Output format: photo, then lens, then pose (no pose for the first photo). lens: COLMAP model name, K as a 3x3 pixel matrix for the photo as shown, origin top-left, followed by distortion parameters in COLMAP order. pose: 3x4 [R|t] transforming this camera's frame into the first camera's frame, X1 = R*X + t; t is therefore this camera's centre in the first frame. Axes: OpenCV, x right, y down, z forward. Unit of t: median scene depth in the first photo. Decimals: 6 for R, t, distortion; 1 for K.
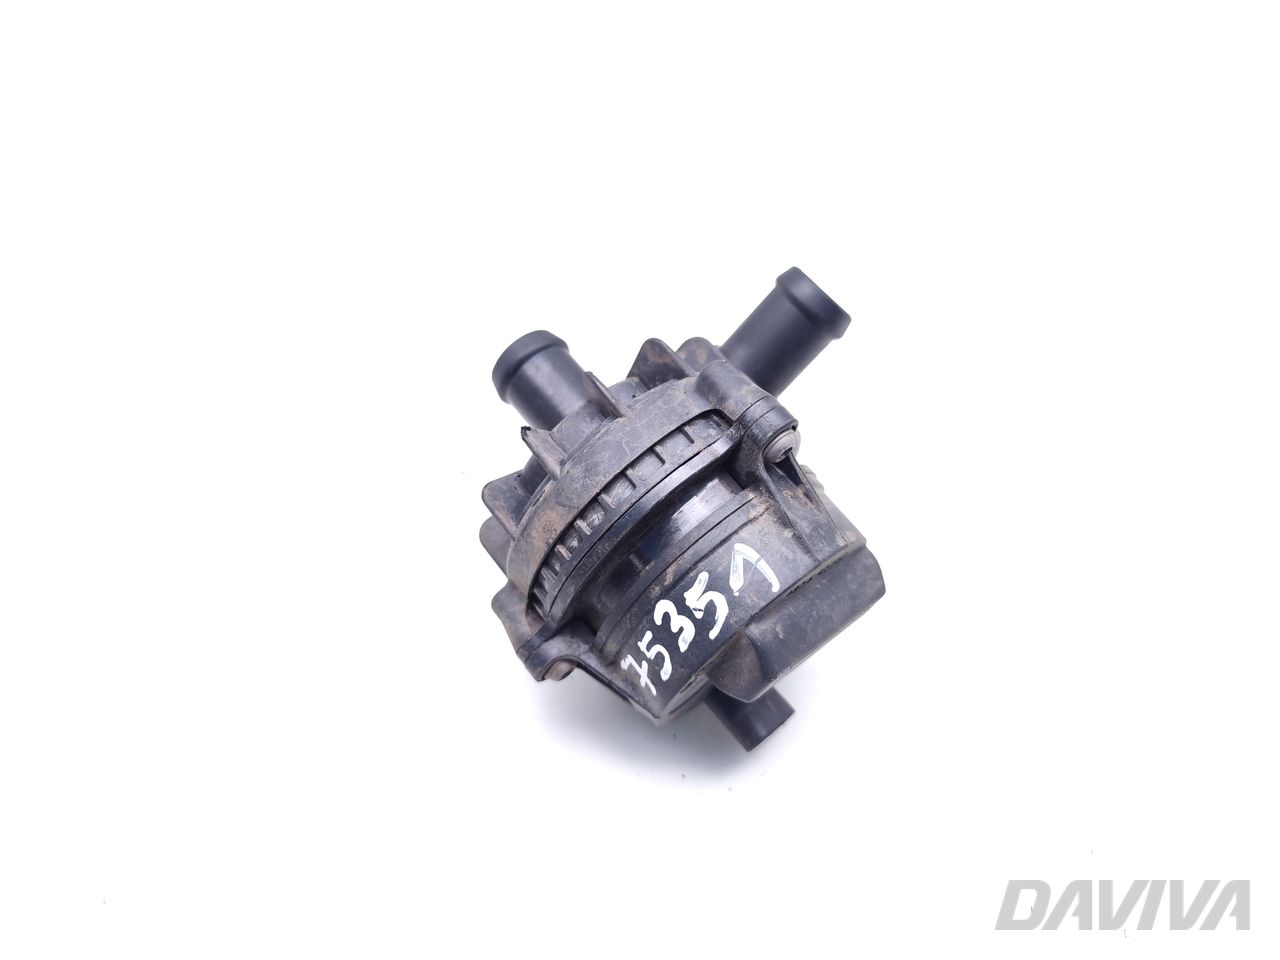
lens RADIAL K [[861.5, 0, 640.4], [0, 861.5, 479.9], [0, 0, 1]] dist [-0.000628, -0.000056]
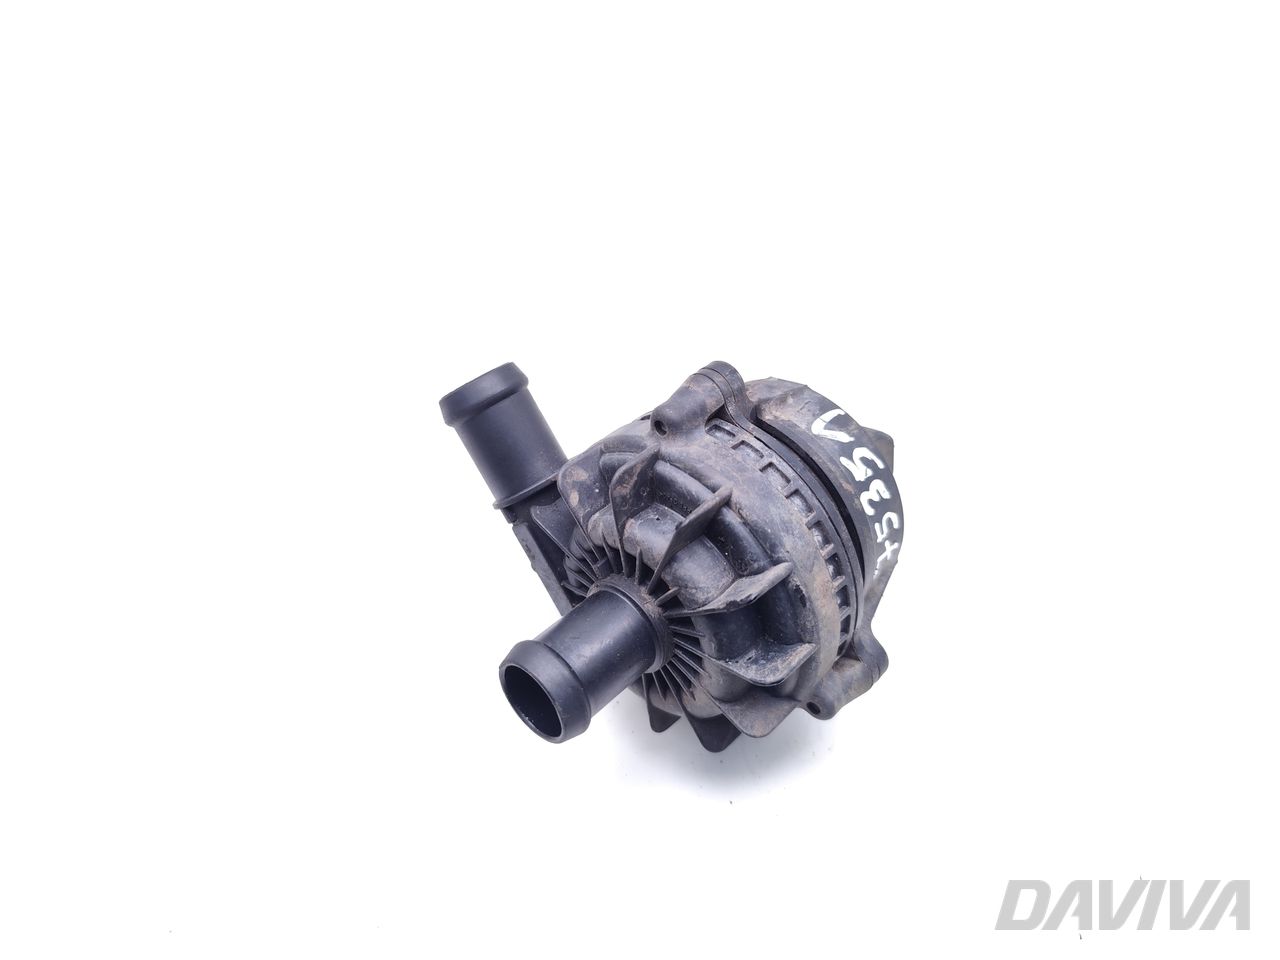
lens RADIAL K [[861.5, 0, 640.3], [0, 861.5, 480.1], [0, 0, 1]] dist [-0.000628, -0.000056]
pose [[-0.096059, -0.803736, 0.587181, -0.575179], [0.821015, 0.269546, 0.503268, -0.658011], [-0.562767, 0.530428, 0.633987, 0.443450]]
